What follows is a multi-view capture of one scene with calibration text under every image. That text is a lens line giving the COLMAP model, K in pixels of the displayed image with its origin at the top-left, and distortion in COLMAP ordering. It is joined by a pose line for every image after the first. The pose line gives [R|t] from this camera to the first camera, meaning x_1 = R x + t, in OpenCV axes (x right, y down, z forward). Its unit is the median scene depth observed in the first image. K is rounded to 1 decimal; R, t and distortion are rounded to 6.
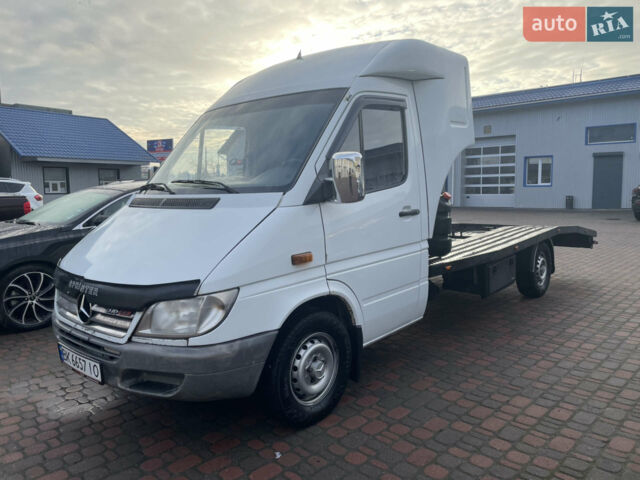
lens RADIAL K [[495.2, 0, 322.1], [0, 495.2, 238.1], [0, 0, 1]] dist [0.097030, -0.126079]
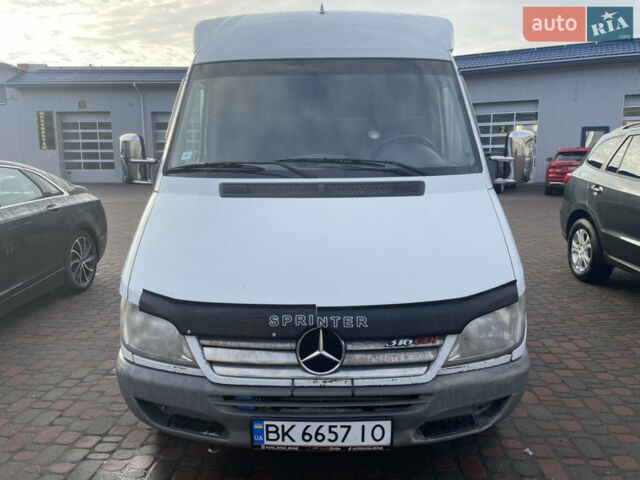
lens RADIAL K [[495.2, 0, 322.1], [0, 495.2, 238.1], [0, 0, 1]] dist [0.097030, -0.126079]
pose [[0.751436, -0.097600, 0.652547, -0.889954], [0.065476, 0.995148, 0.073444, -0.059538], [-0.656549, -0.012462, 0.754180, 0.501539]]
